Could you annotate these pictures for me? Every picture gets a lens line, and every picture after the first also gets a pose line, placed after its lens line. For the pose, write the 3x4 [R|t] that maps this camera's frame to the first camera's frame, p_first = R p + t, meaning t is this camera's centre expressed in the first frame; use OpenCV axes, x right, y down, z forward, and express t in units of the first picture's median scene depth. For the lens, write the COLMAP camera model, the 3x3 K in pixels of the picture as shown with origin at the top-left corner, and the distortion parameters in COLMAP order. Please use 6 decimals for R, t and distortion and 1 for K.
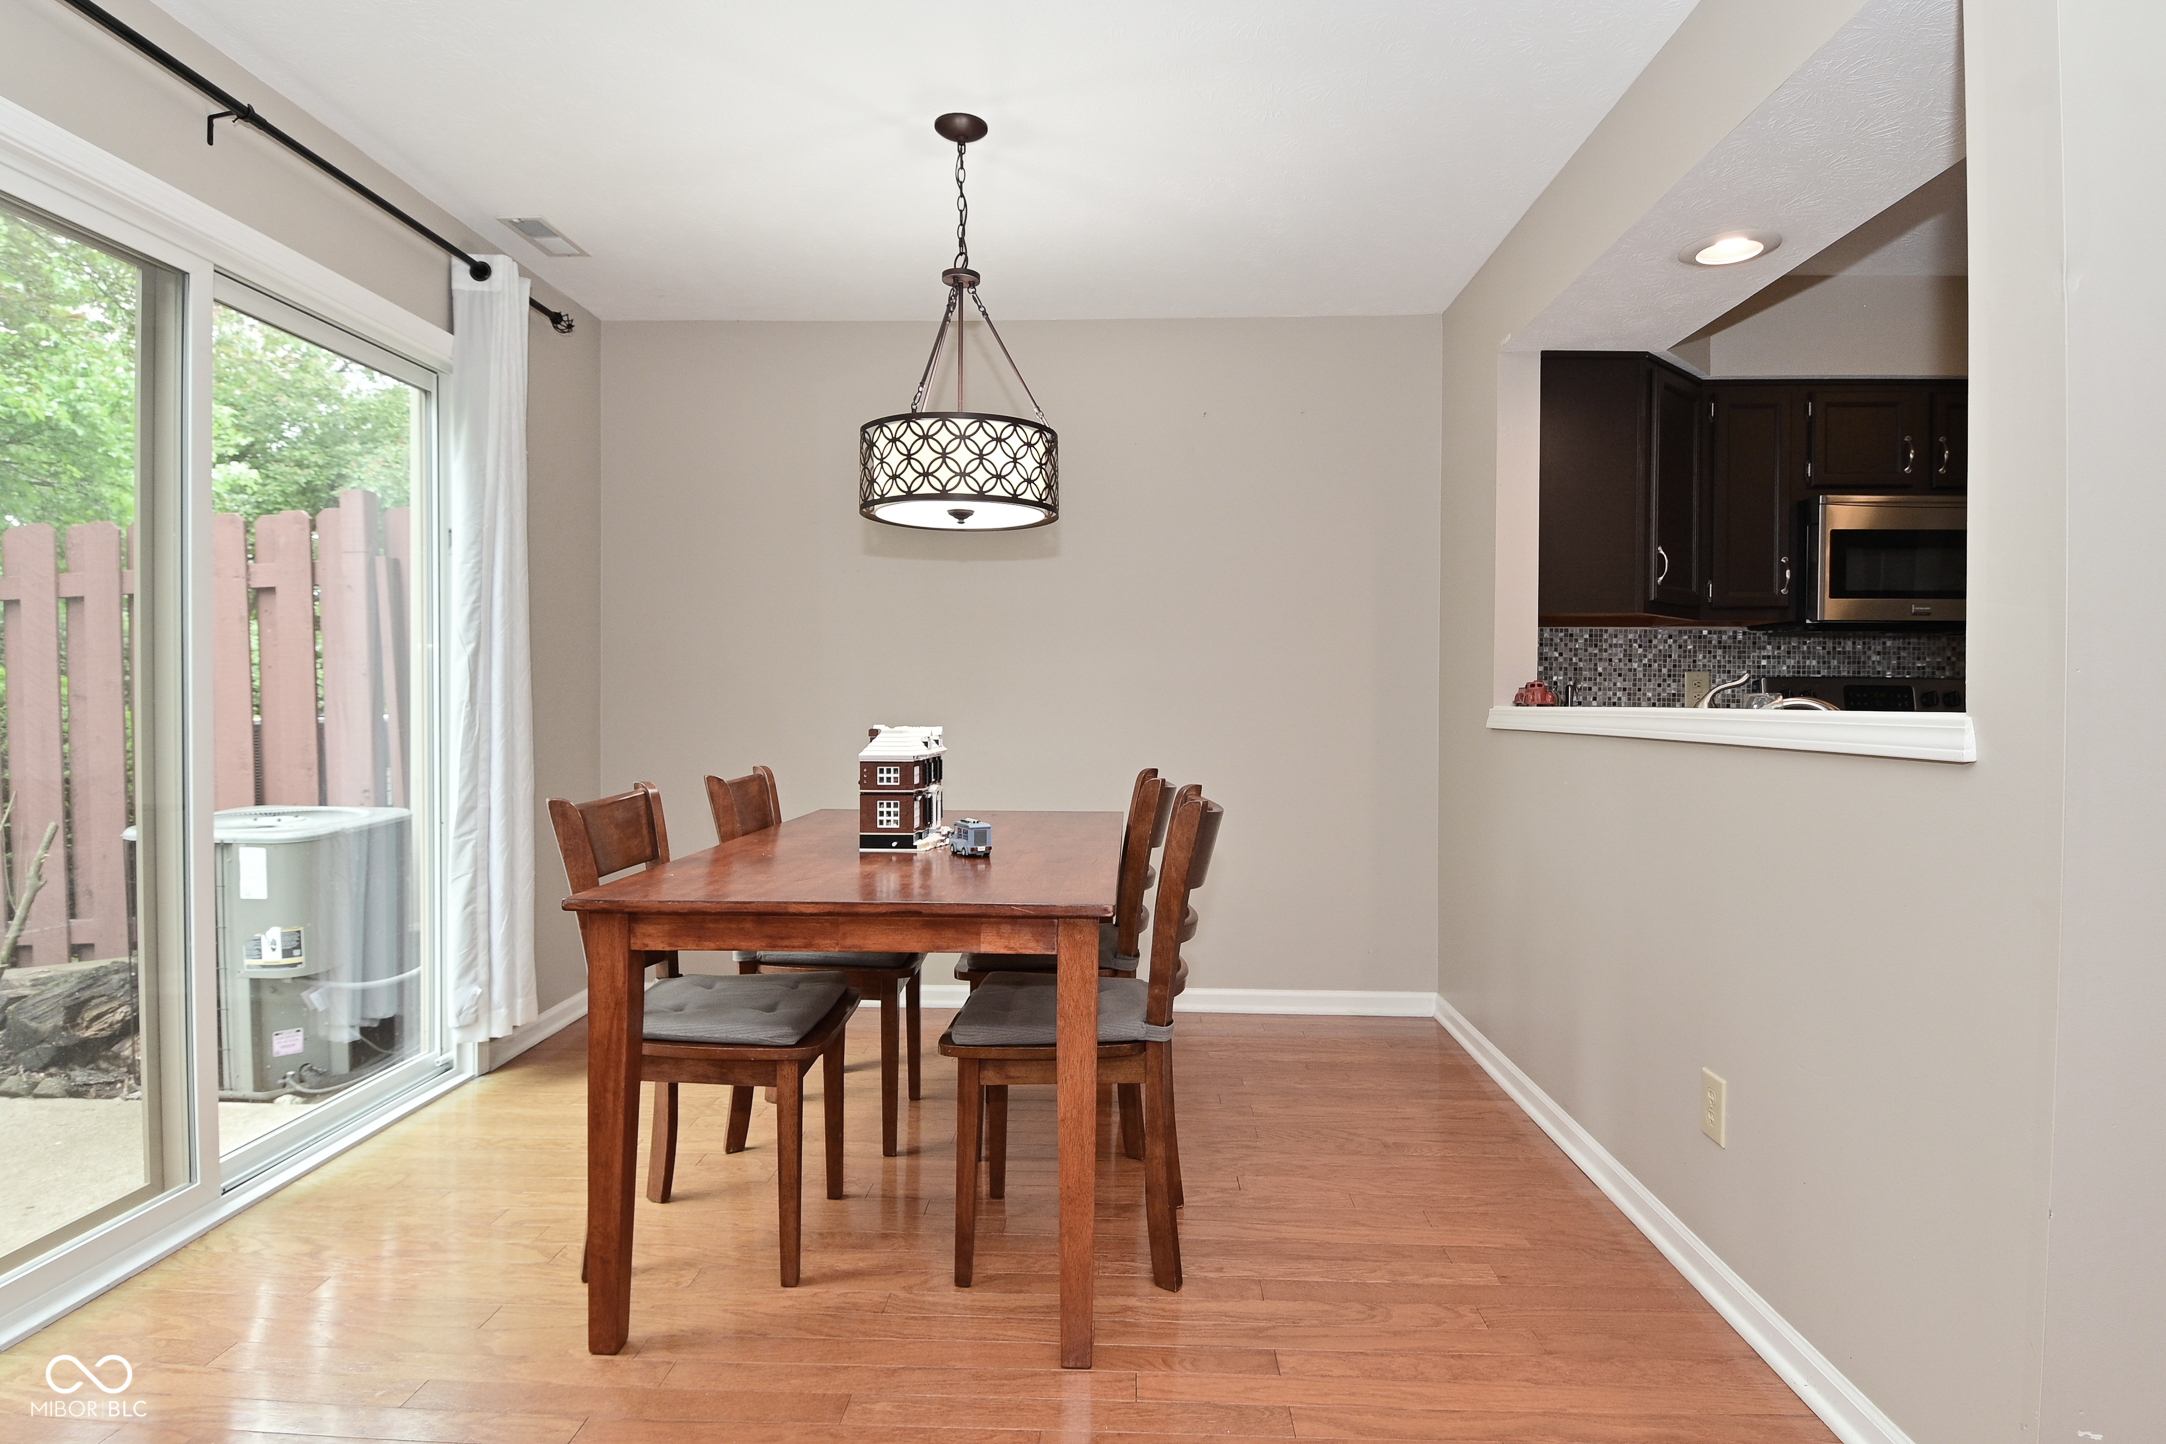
lens RADIAL K [[1136.6, 0, 1102.5], [0, 1136.6, 733.5], [0, 0, 1]] dist [0.029923, -0.036210]
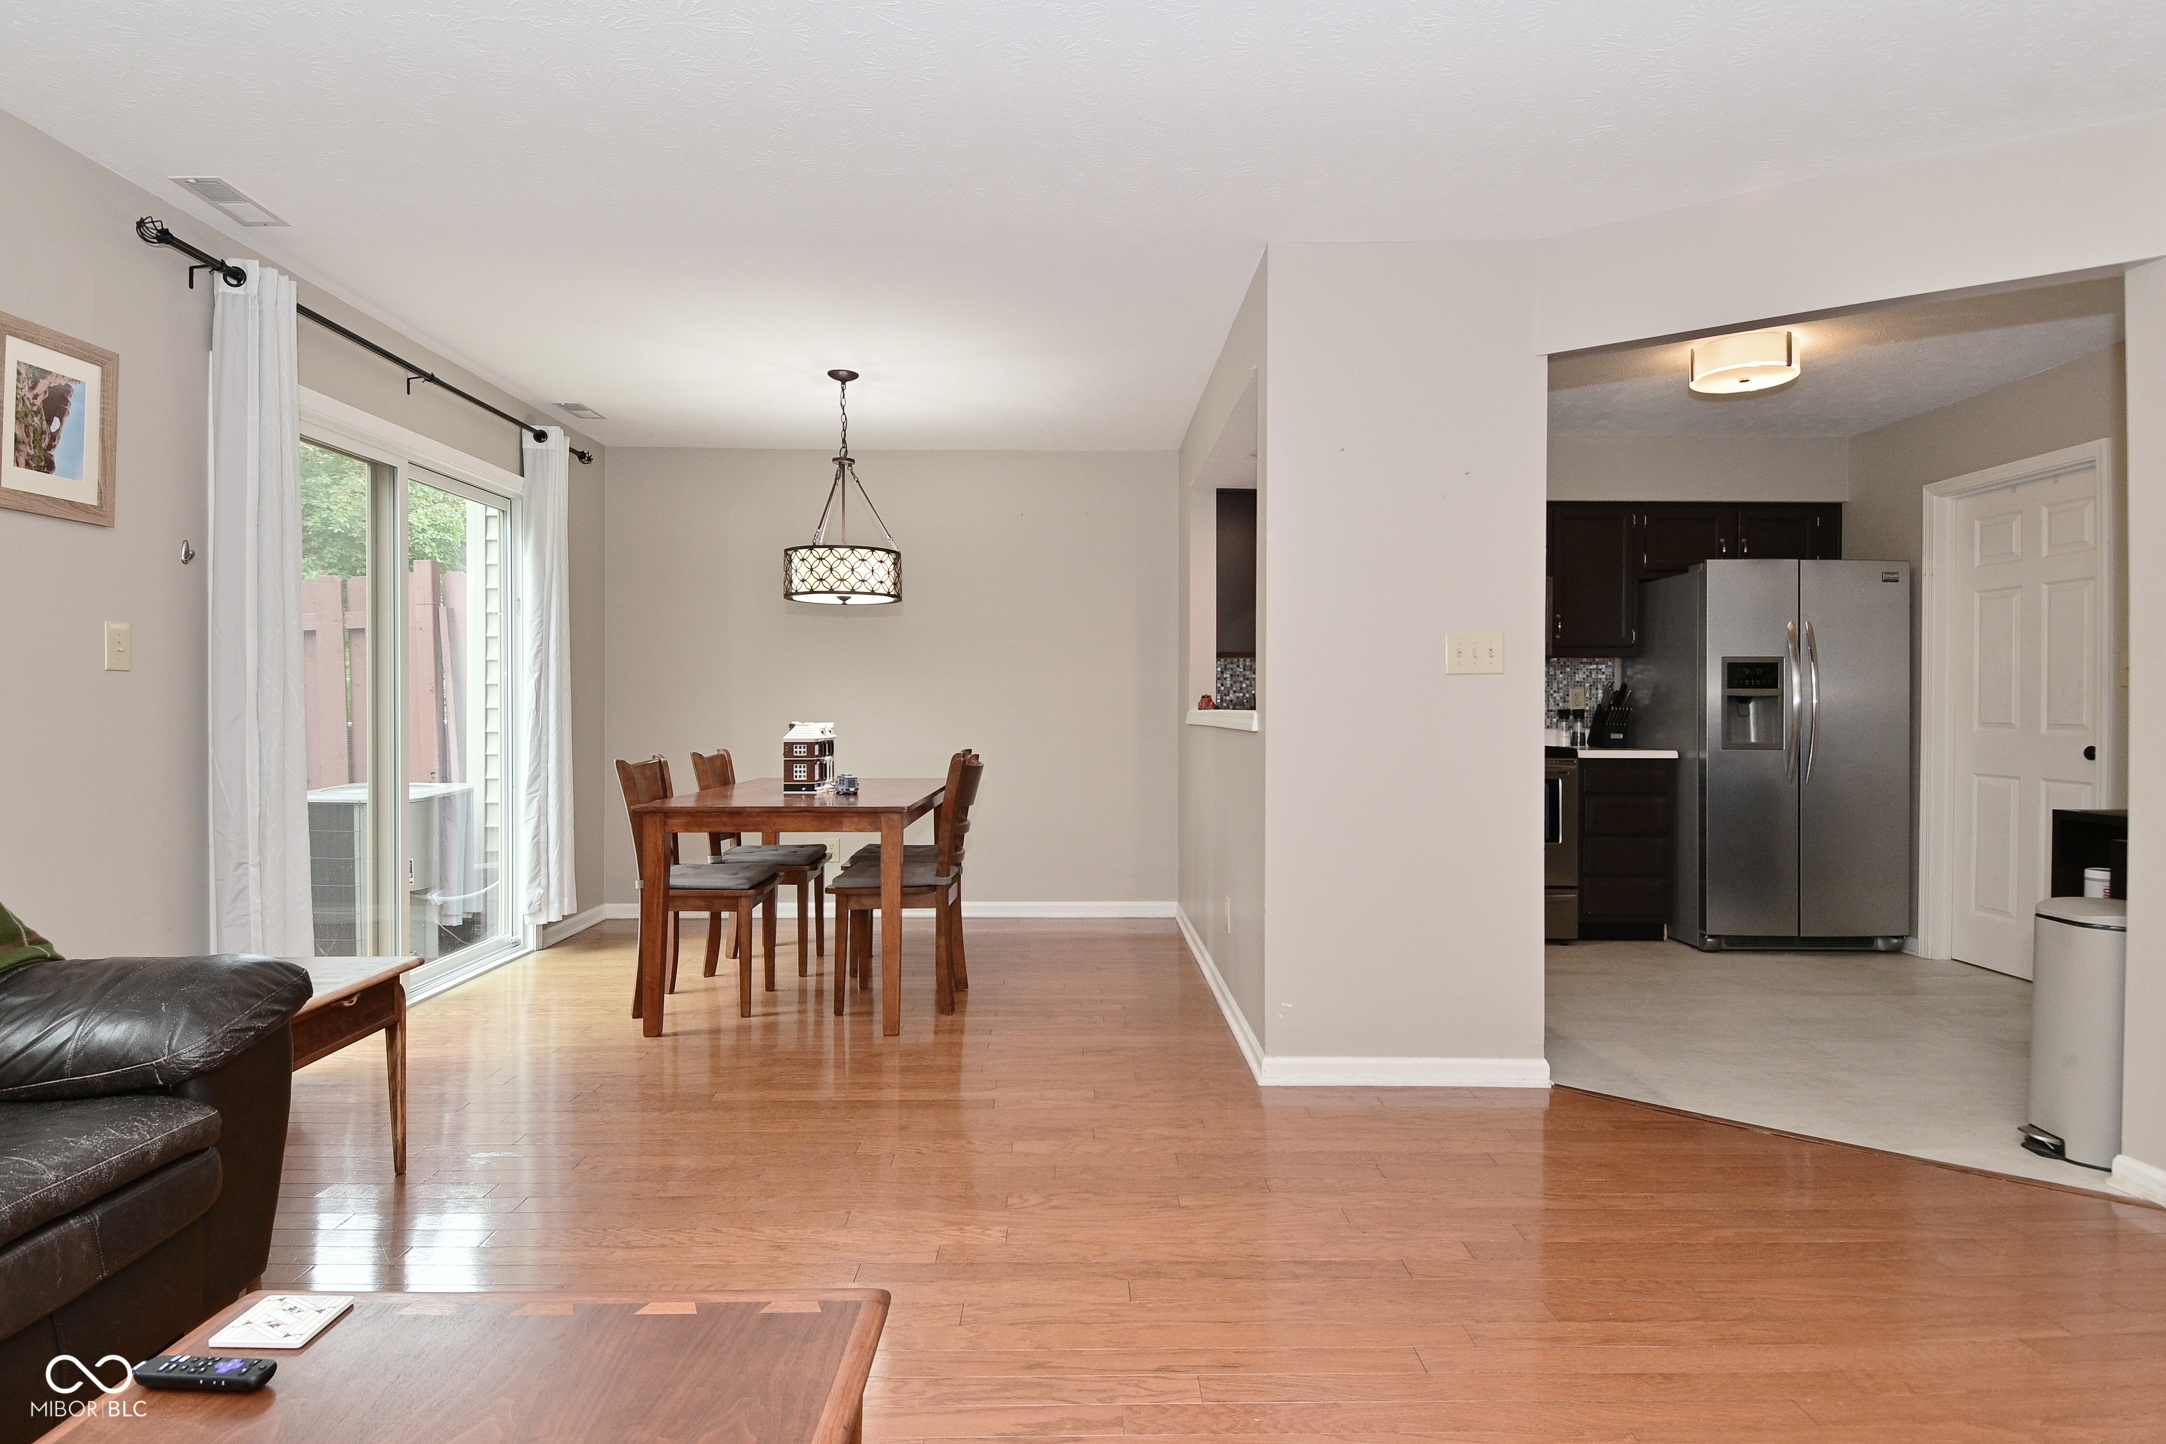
lens RADIAL K [[1136.6, 0, 1103.2], [0, 1136.6, 727.8], [0, 0, 1]] dist [0.029923, -0.036210]
pose [[0.998504, -0.004506, 0.054497, 0.172043], [0.005141, 0.999920, -0.011517, 0.023729], [-0.054441, 0.011780, 0.998448, -0.734038]]
